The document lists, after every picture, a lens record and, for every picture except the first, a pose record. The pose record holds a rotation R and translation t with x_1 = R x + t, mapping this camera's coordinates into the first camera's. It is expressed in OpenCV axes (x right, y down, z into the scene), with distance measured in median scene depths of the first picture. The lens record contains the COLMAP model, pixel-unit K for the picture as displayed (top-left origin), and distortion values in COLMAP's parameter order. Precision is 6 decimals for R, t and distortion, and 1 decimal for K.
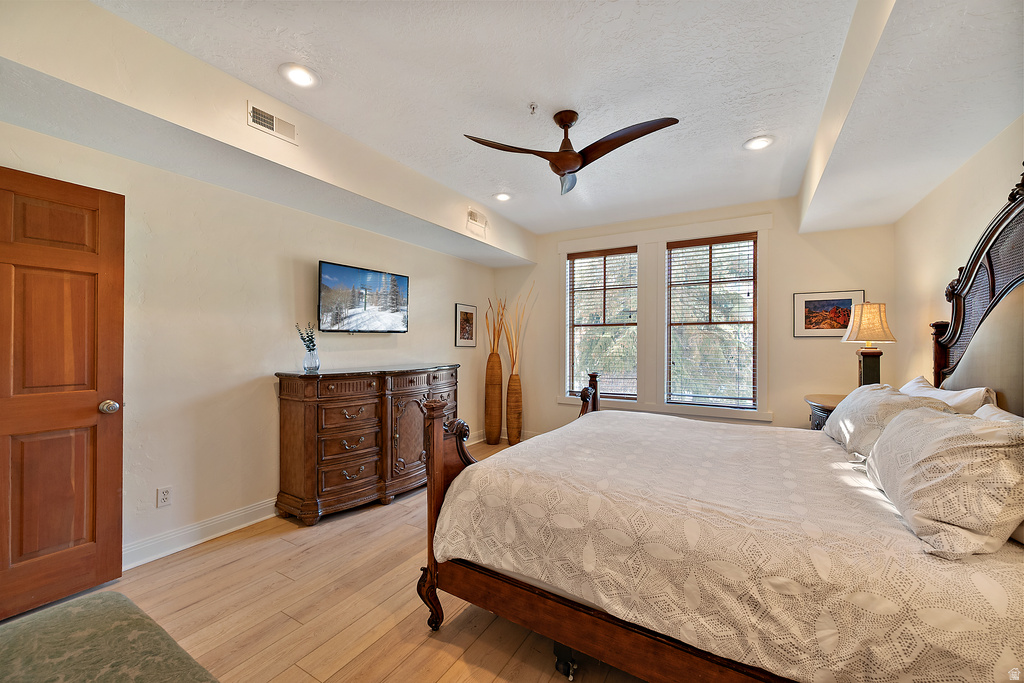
lens RADIAL K [[402.9, 0, 515.2], [0, 402.9, 345.4], [0, 0, 1]] dist [-0.002314, 0.000547]
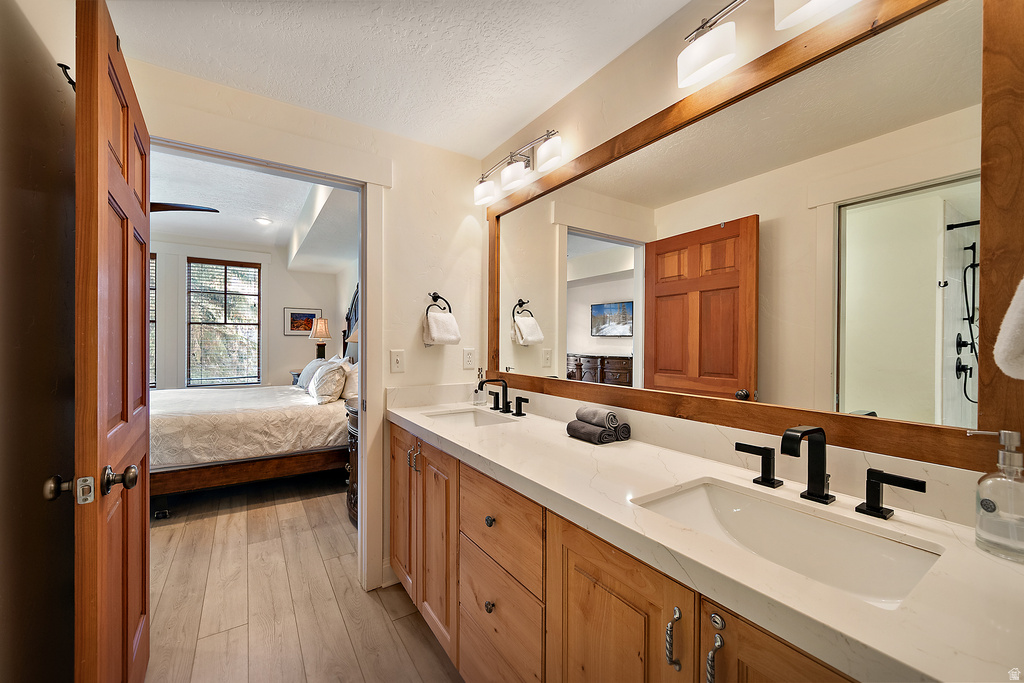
lens RADIAL K [[402.9, 0, 512.5], [0, 402.9, 343.7], [0, 0, 1]] dist [-0.002314, 0.000547]
pose [[0.443896, -0.006853, 0.896052, -0.457081], [-0.002572, 0.999957, 0.008922, -0.004246], [-0.896075, -0.006265, 0.443859, -0.706152]]
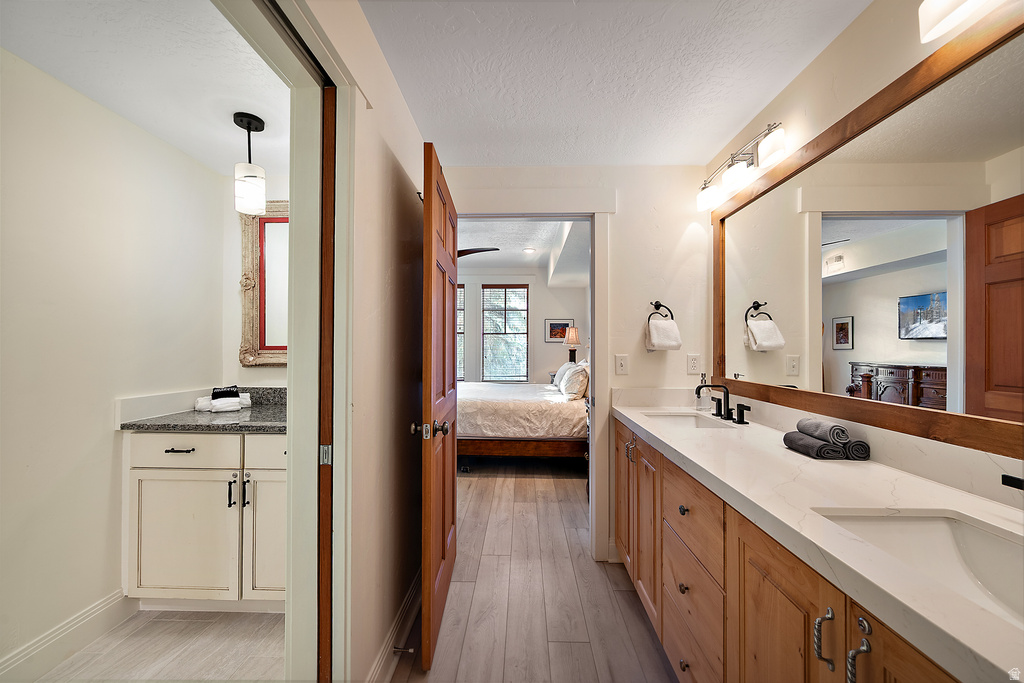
lens RADIAL K [[402.9, 0, 511.1], [0, 402.9, 343.8], [0, 0, 1]] dist [-0.002314, 0.000547]
pose [[0.879162, -0.000103, 0.476523, -0.487741], [0.002627, 0.999986, -0.004630, -0.004913], [-0.476515, 0.005323, 0.879150, -0.816460]]
